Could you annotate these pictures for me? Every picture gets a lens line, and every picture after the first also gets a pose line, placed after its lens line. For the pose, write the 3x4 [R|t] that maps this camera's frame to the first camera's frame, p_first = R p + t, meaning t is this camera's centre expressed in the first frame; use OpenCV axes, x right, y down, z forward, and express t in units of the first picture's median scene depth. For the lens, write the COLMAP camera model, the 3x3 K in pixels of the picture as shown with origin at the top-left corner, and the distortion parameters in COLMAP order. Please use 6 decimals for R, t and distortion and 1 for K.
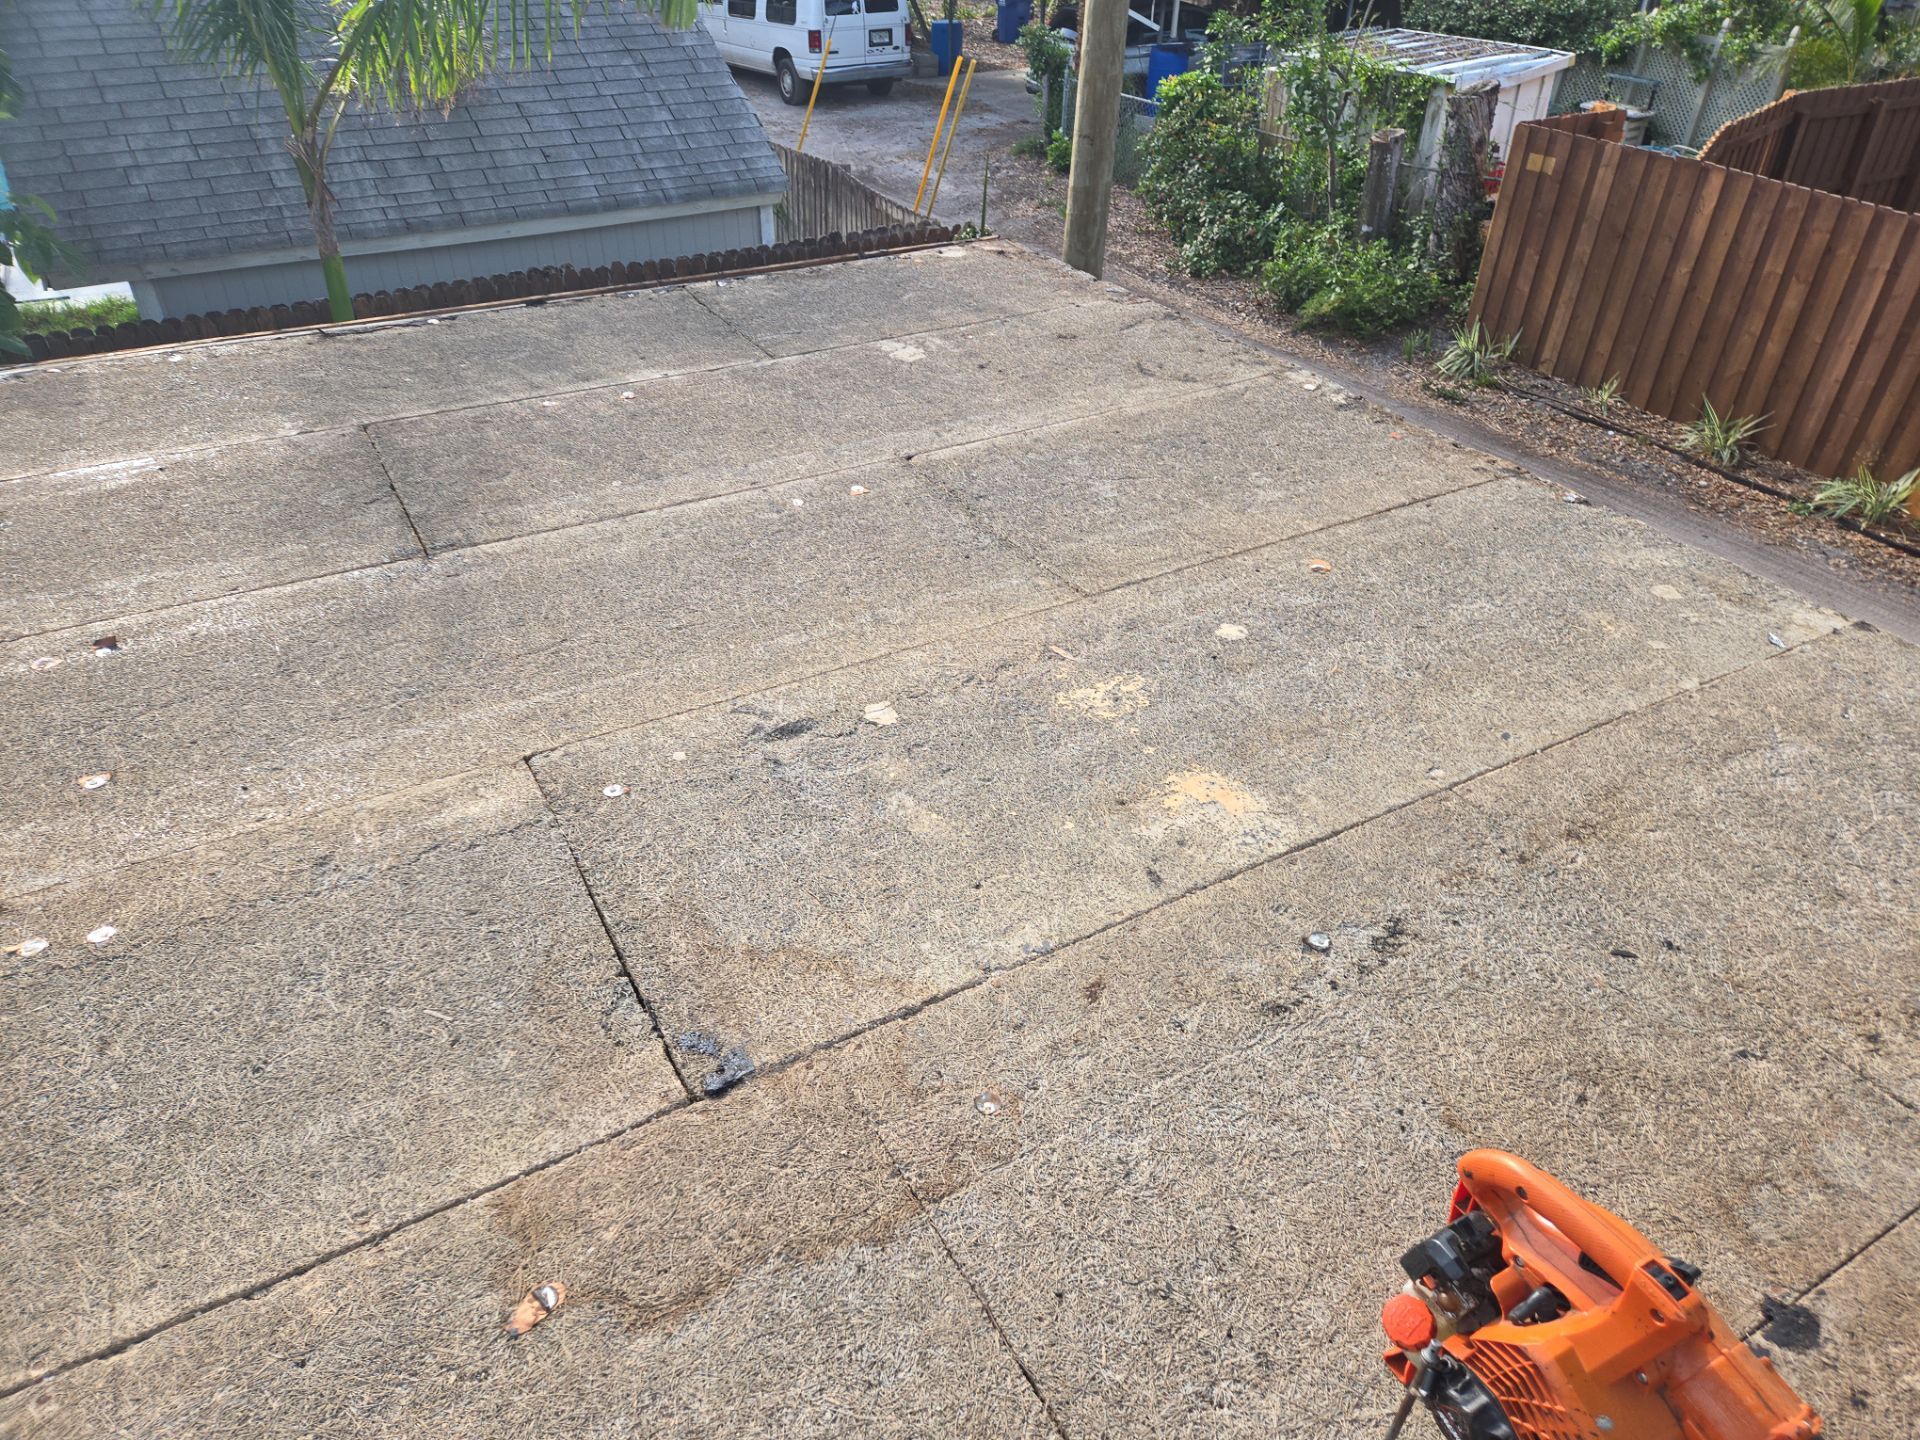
lens RADIAL K [[1314.7, 0, 928.7], [0, 1314.7, 721.4], [0, 0, 1]] dist [0.096888, -0.069475]
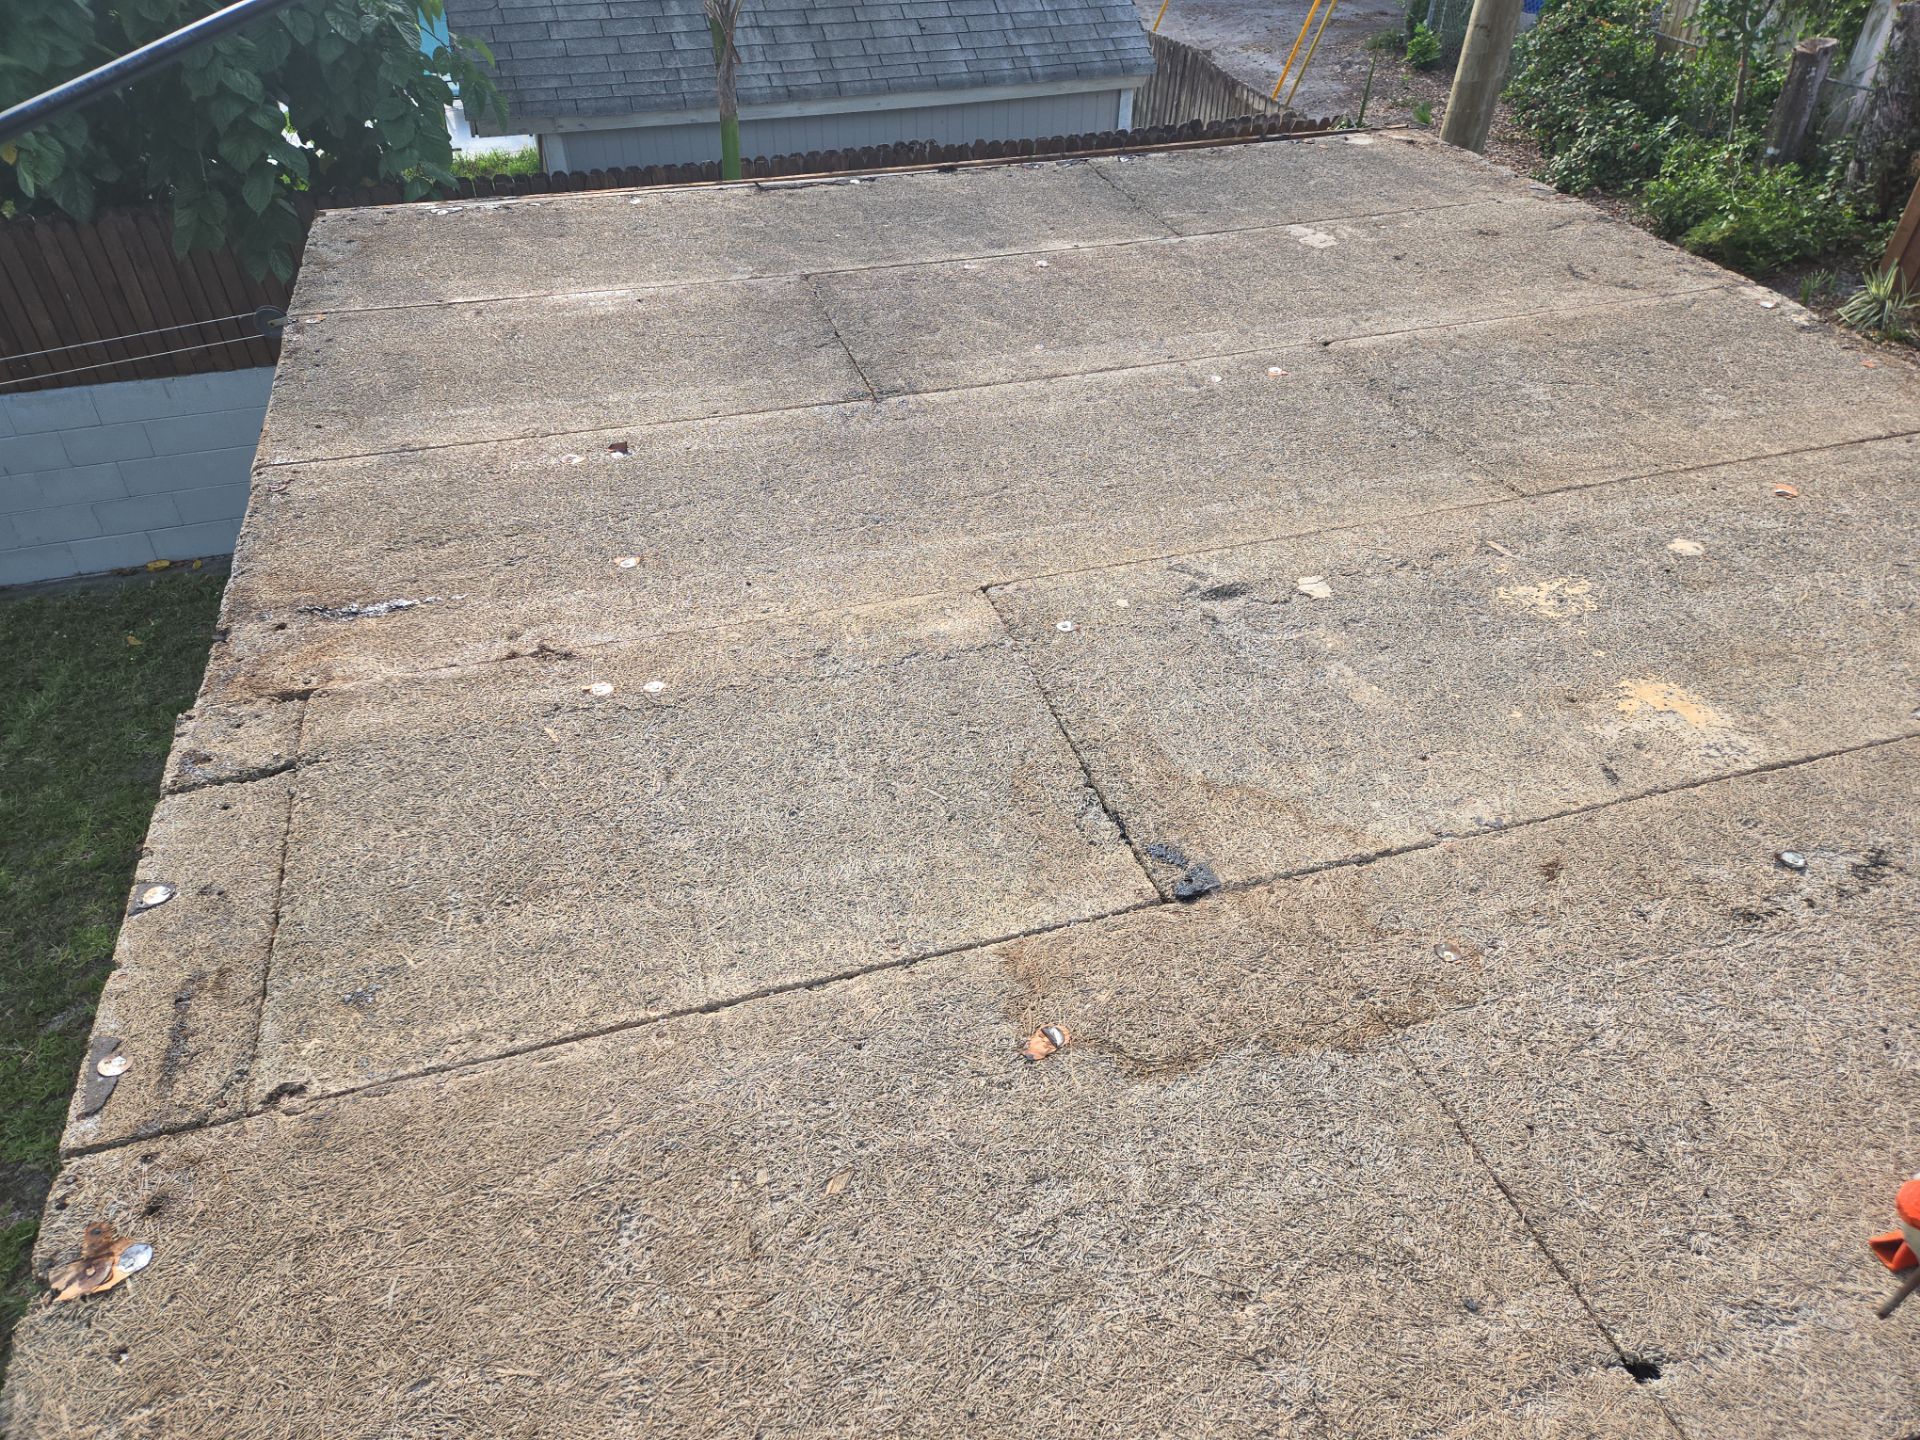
lens RADIAL K [[1314.7, 0, 915.2], [0, 1314.7, 733.2], [0, 0, 1]] dist [0.096888, -0.069475]
pose [[0.976765, 0.133573, -0.167596, -0.153008], [-0.121193, 0.989229, 0.082087, 0.060052], [0.176756, -0.059868, 0.982432, -0.068248]]
